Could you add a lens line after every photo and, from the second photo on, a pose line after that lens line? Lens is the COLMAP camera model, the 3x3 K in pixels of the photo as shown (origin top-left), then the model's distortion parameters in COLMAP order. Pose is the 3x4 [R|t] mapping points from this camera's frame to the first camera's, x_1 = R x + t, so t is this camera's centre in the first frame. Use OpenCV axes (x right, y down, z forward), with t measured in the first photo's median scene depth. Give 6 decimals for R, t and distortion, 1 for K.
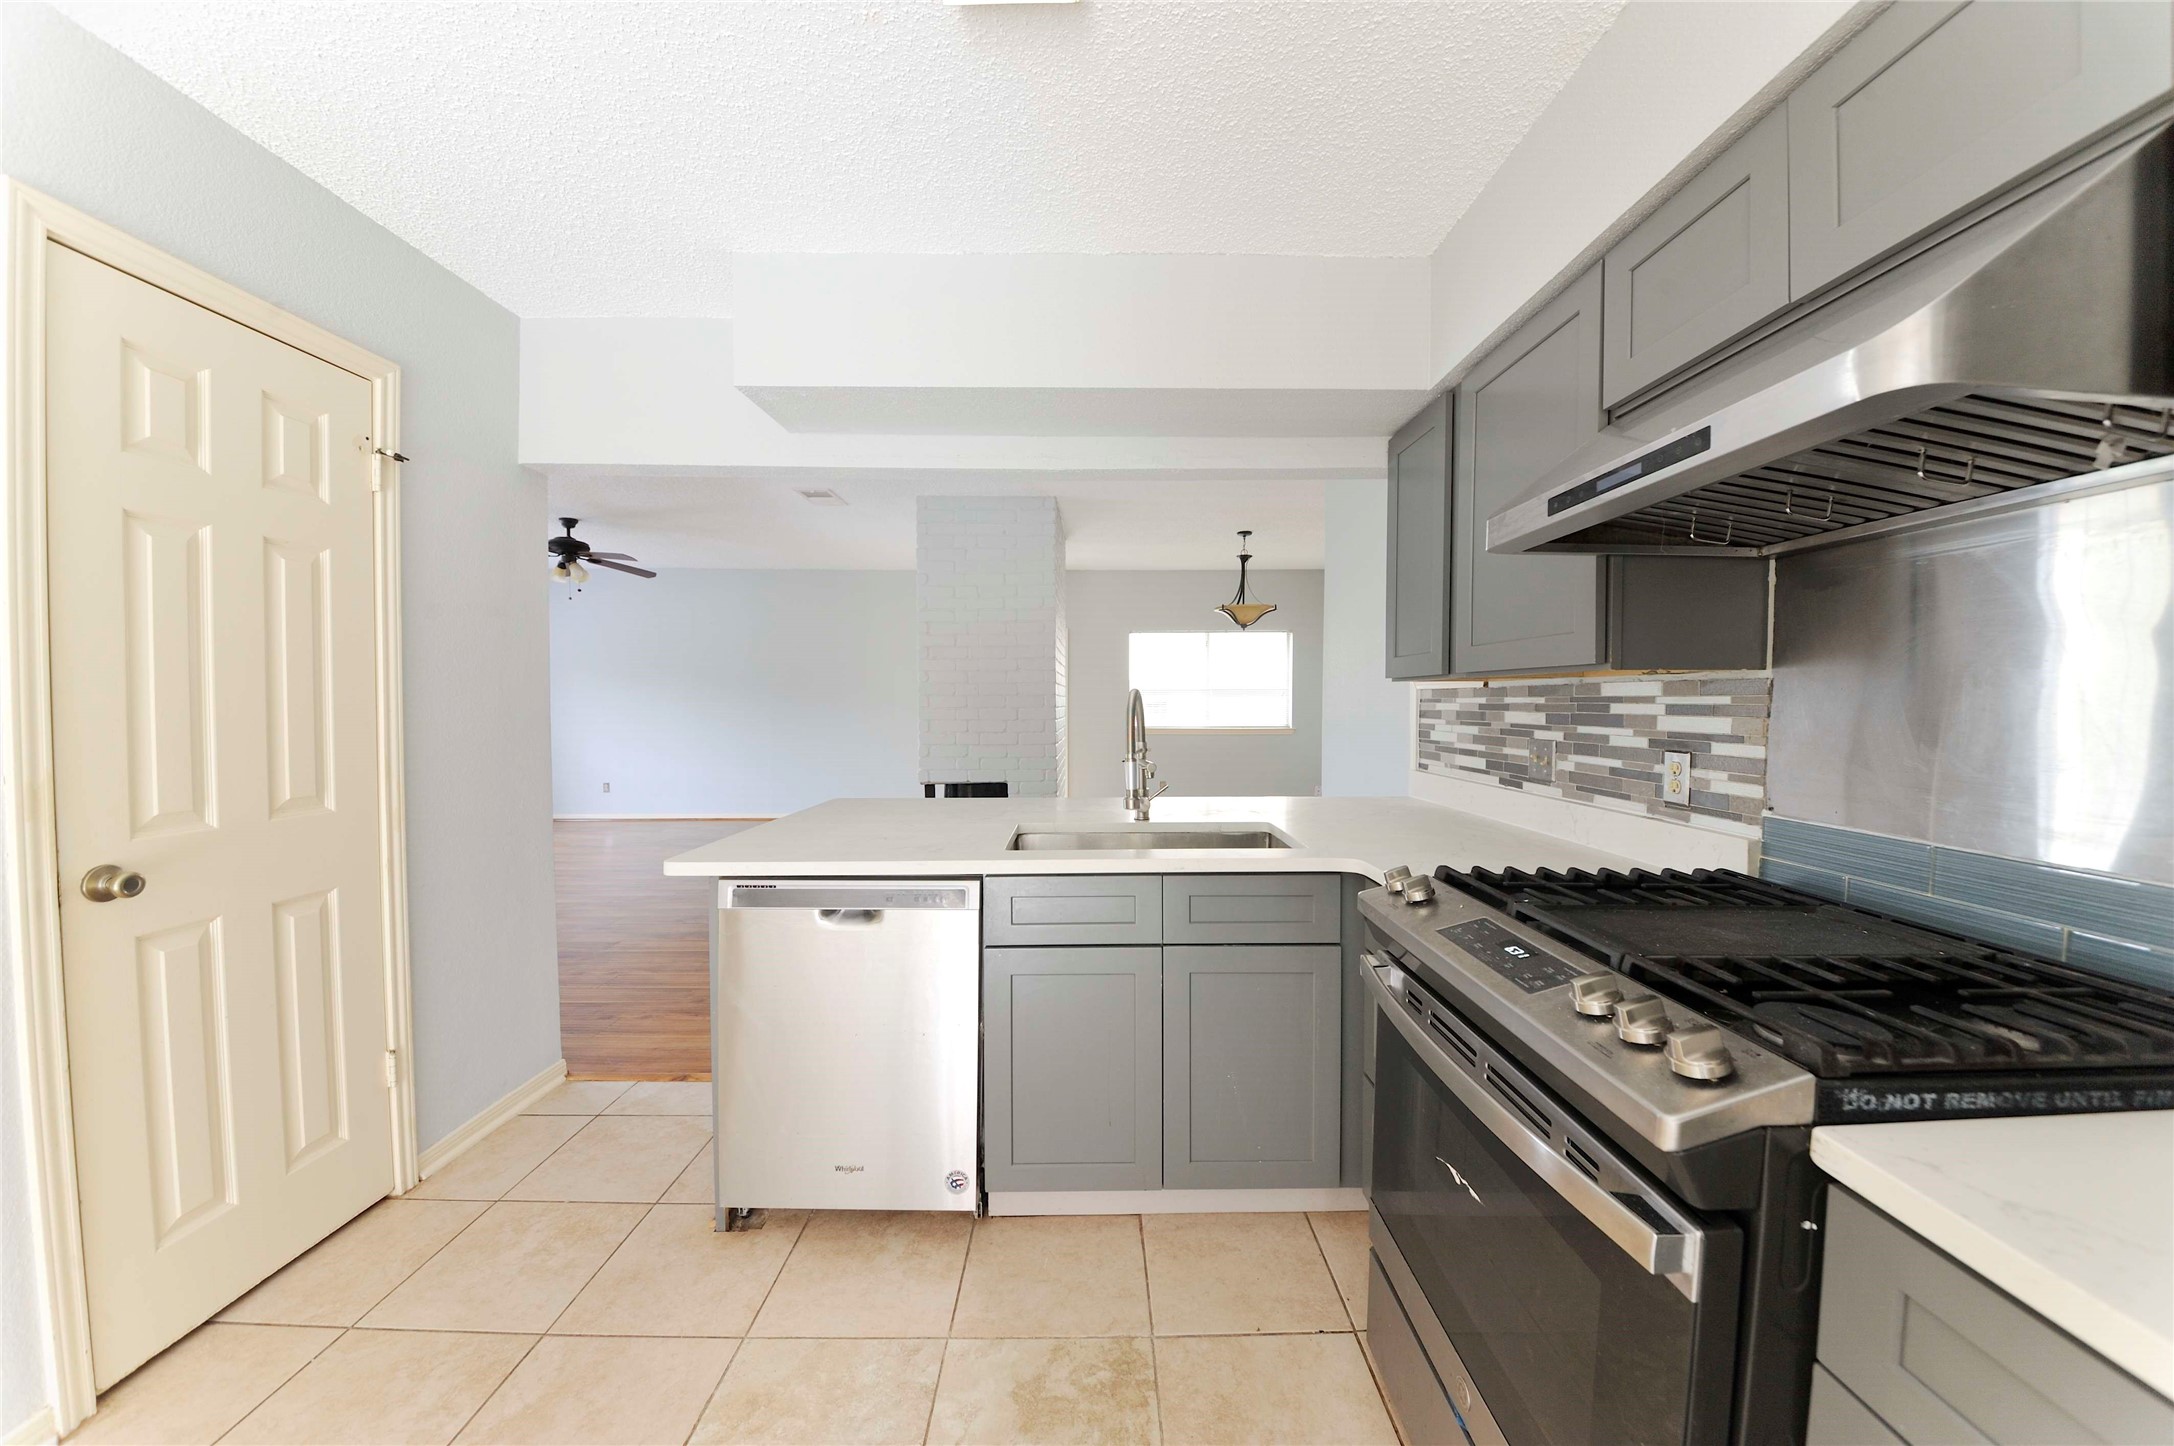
lens RADIAL K [[751.1, 0, 1093.4], [0, 751.1, 760.2], [0, 0, 1]] dist [0.000397, 0.000020]
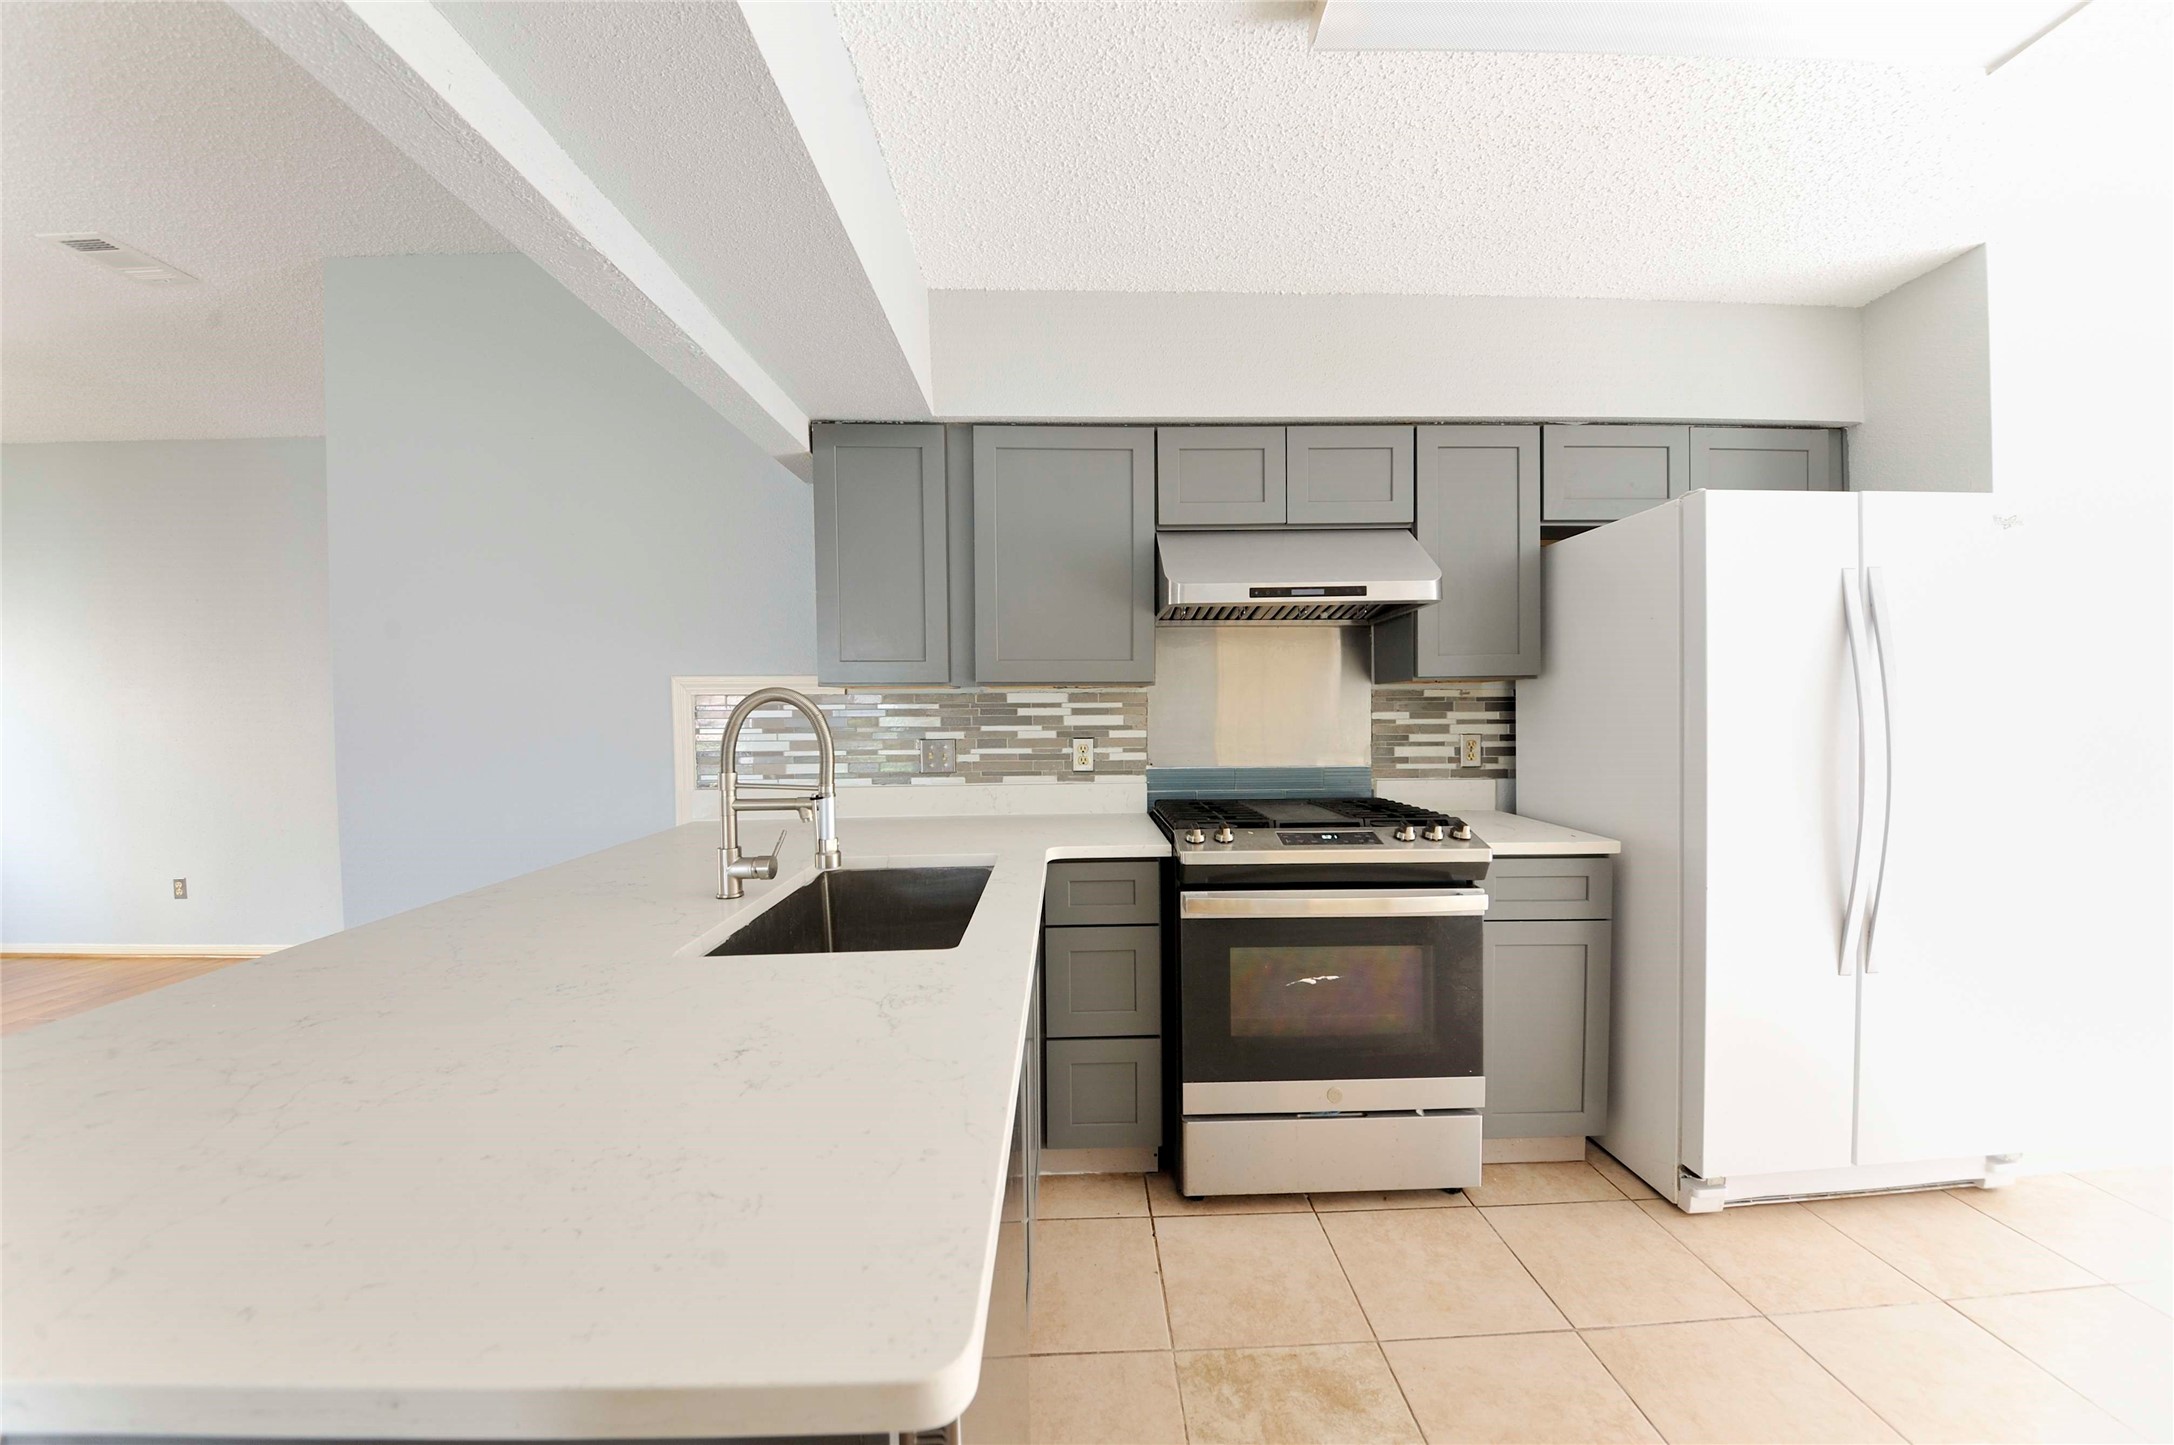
lens RADIAL K [[824.6, 0, 1087.0], [0, 824.6, 722.5], [0, 0, 1]] dist [-0.000266, -0.000075]
pose [[-0.015297, -0.008015, 0.999851, -0.920659], [0.087673, 0.996106, 0.009327, -0.057761], [-0.996032, 0.087802, -0.014535, 0.991362]]
